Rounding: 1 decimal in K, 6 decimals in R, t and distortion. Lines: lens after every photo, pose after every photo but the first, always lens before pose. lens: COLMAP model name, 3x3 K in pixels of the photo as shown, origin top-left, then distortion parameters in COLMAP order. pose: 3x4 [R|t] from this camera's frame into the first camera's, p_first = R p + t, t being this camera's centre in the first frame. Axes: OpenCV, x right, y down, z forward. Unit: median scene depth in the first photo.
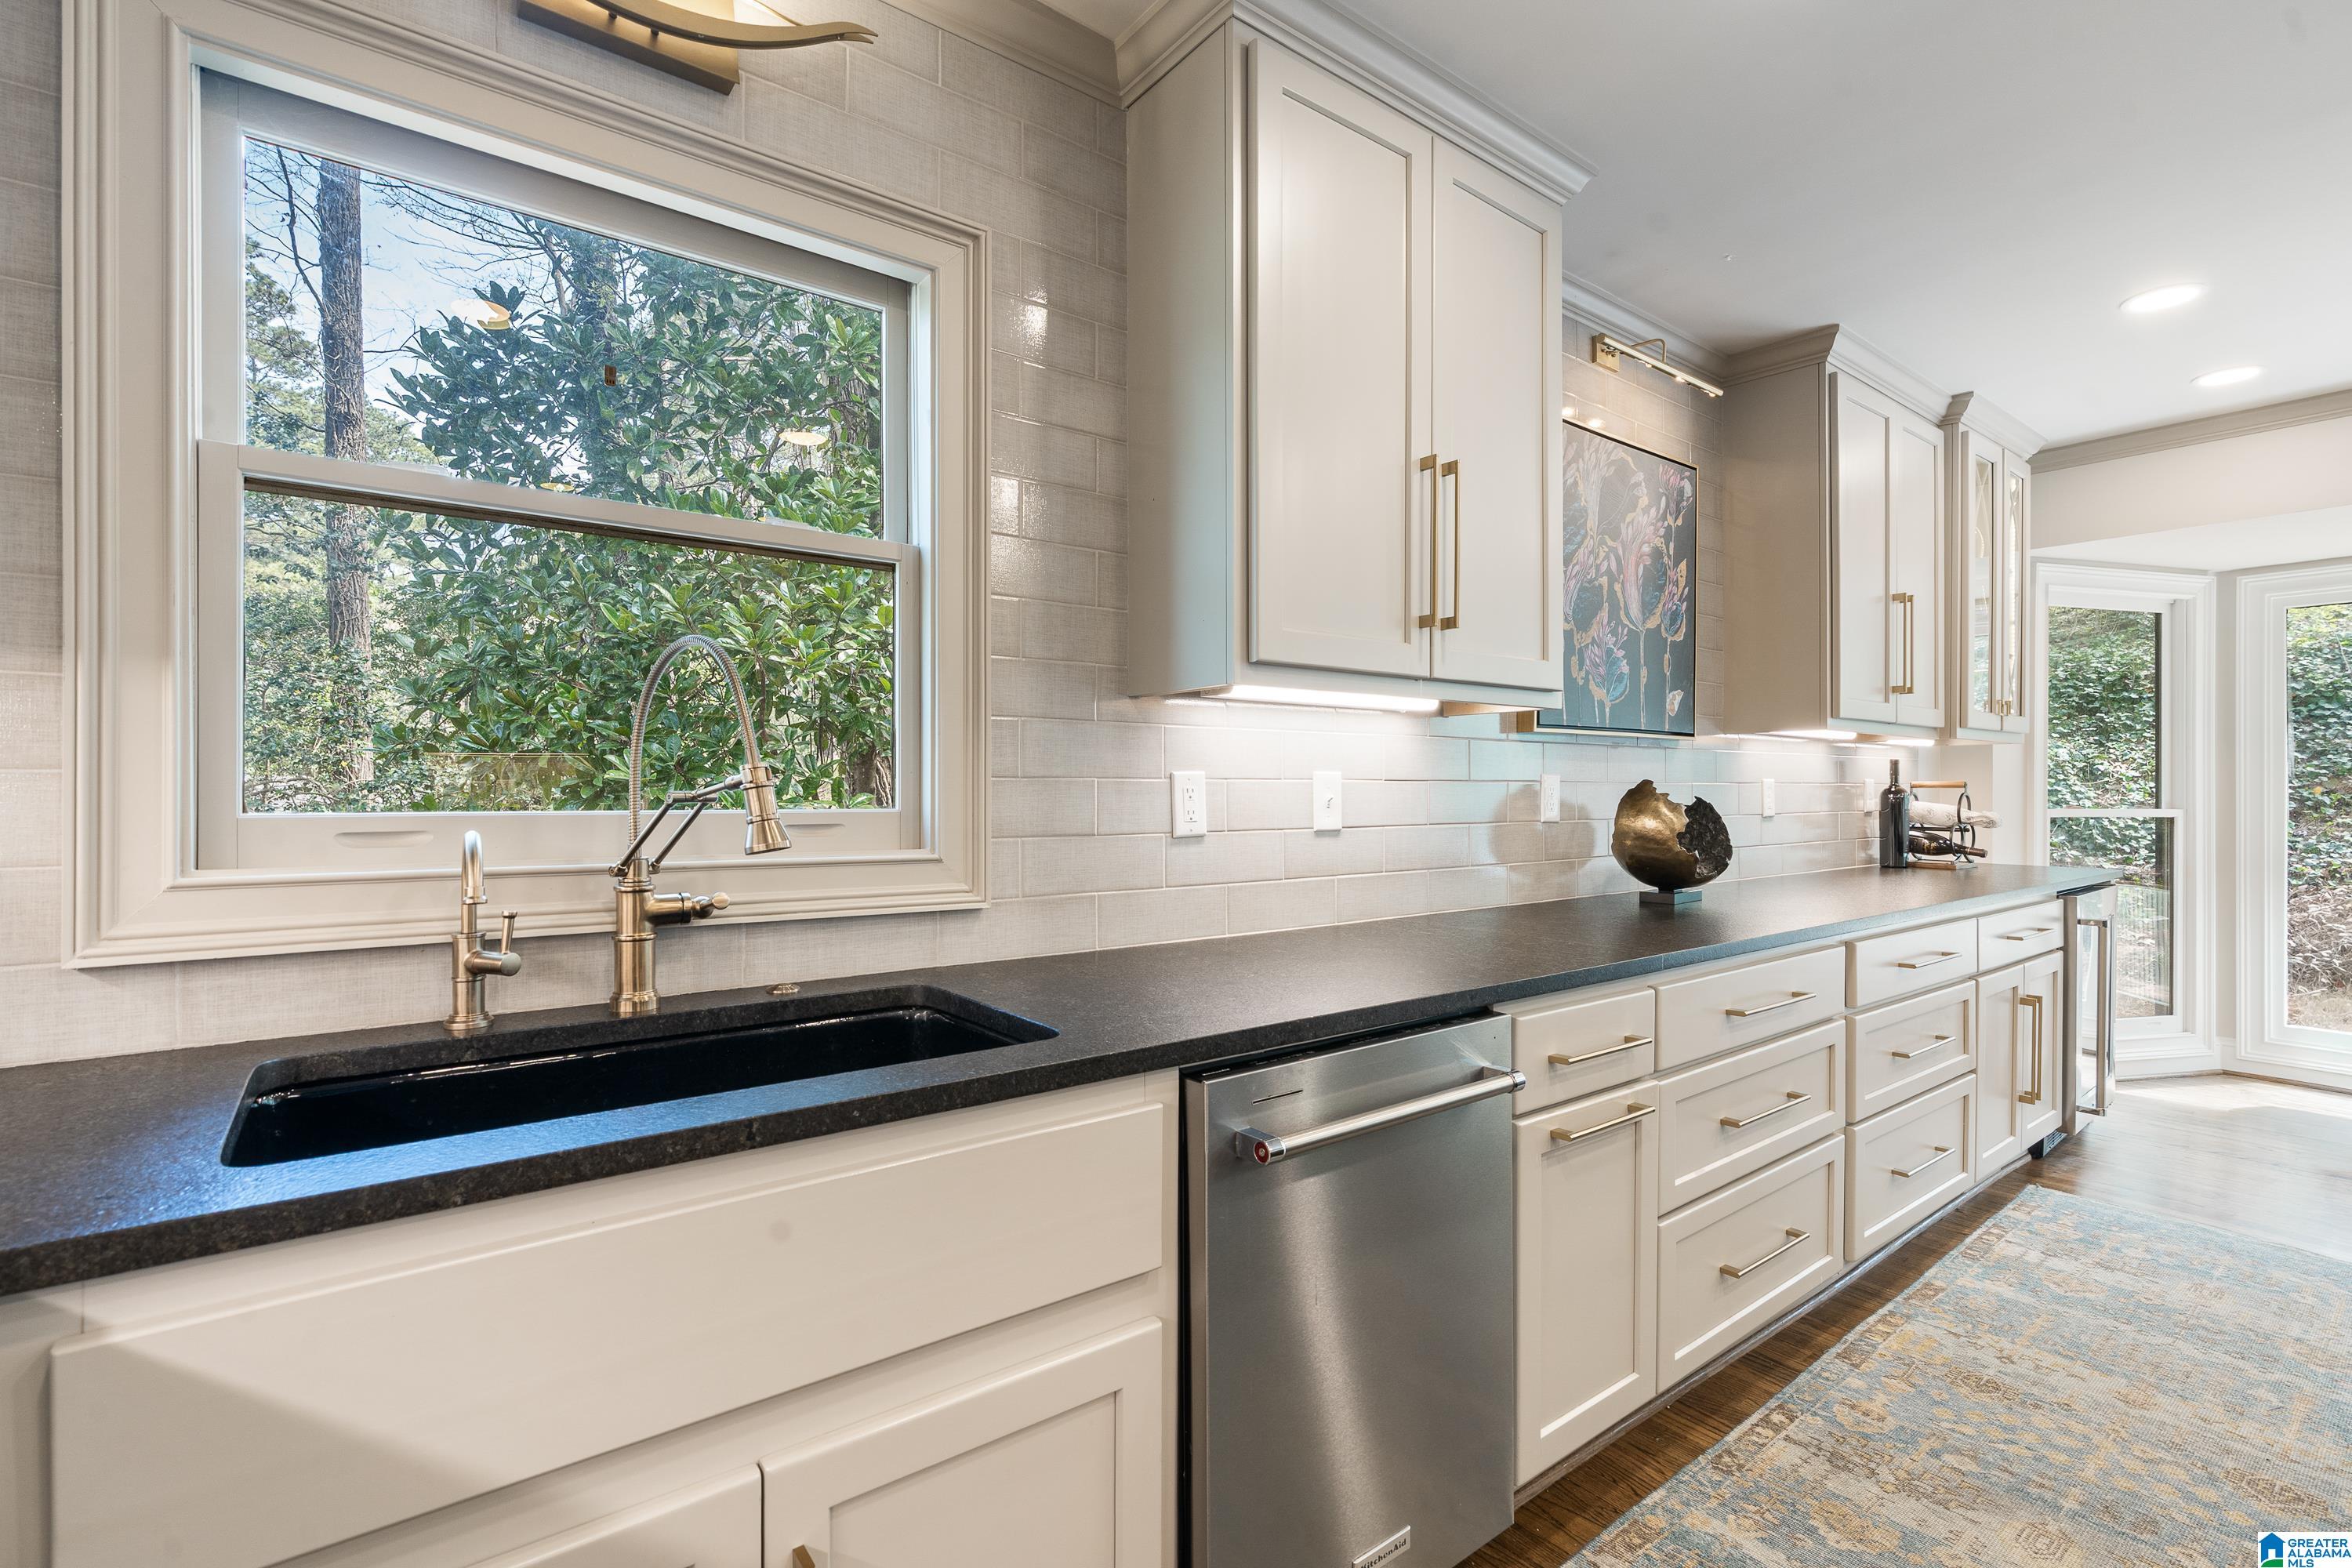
lens RADIAL K [[1080.5, 0, 1164.1], [0, 1080.5, 792.9], [0, 0, 1]] dist [0.003467, -0.000167]
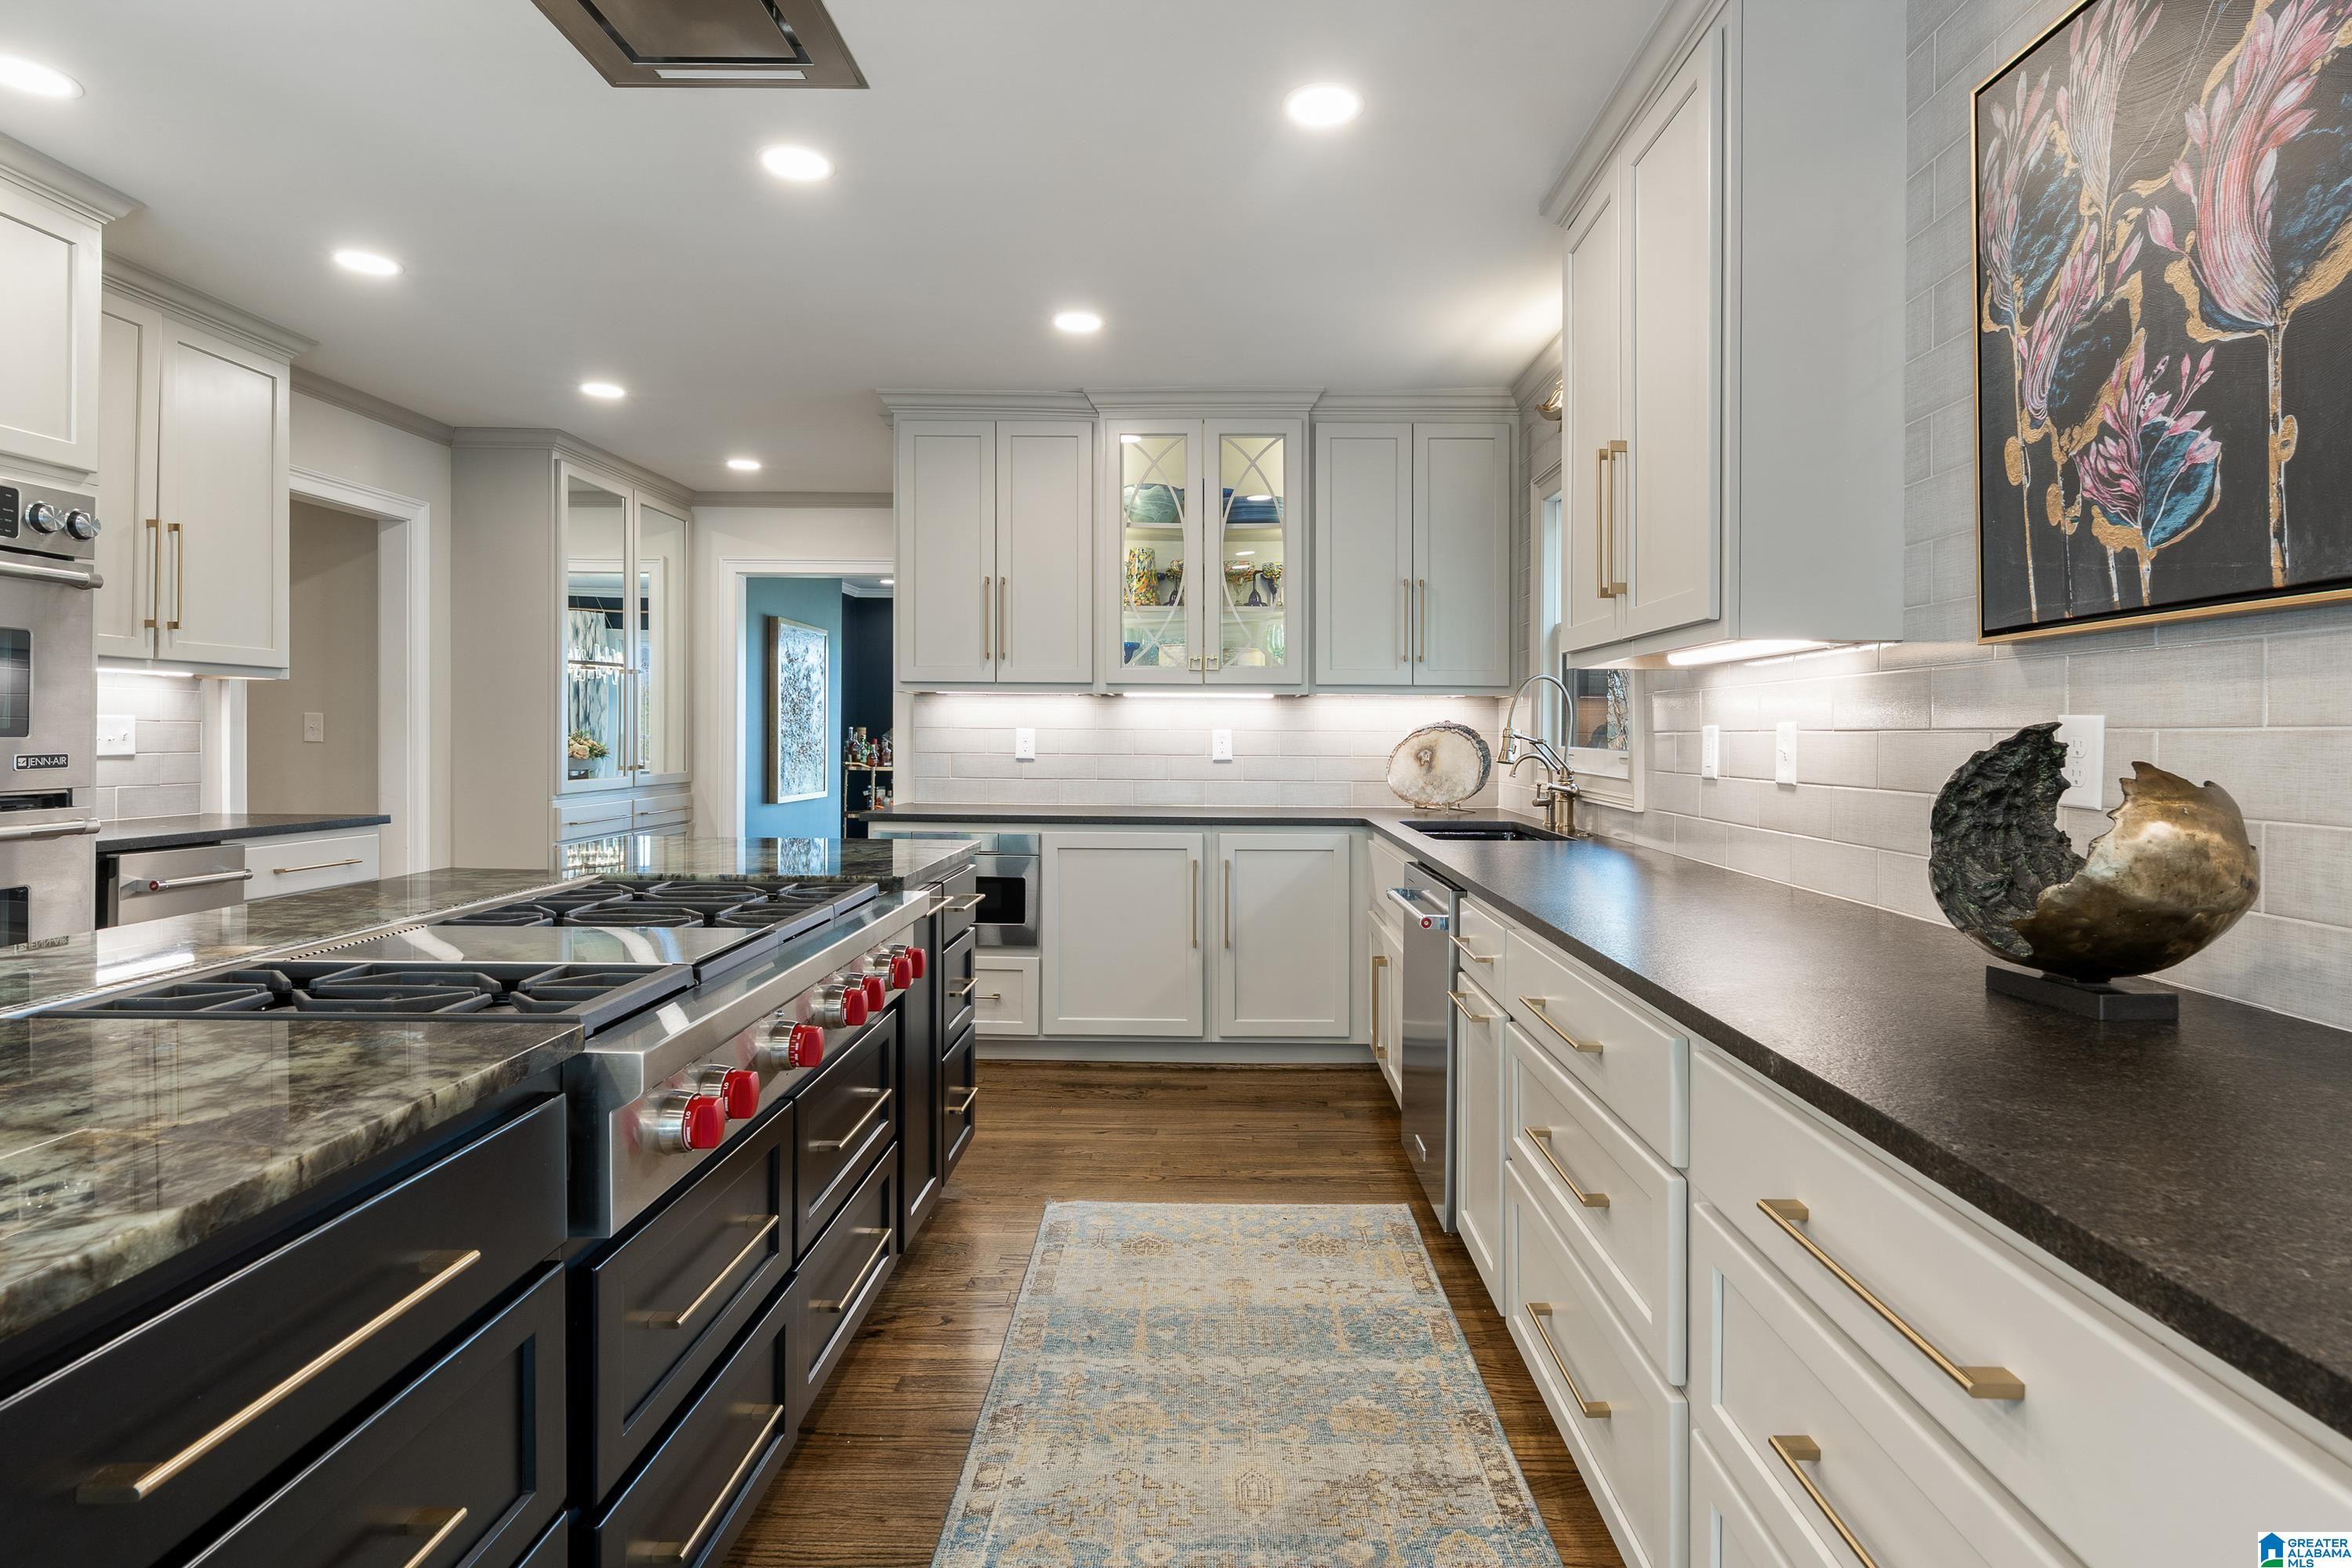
lens RADIAL K [[1219.0, 0, 1195.9], [0, 1219.0, 729.3], [0, 0, 1]] dist [0.000828, 0.000082]
pose [[-0.625570, -0.003829, -0.780159, 1.059778], [-0.002098, 0.999993, -0.003225, -0.007318], [0.780165, -0.000381, -0.625573, 1.021294]]
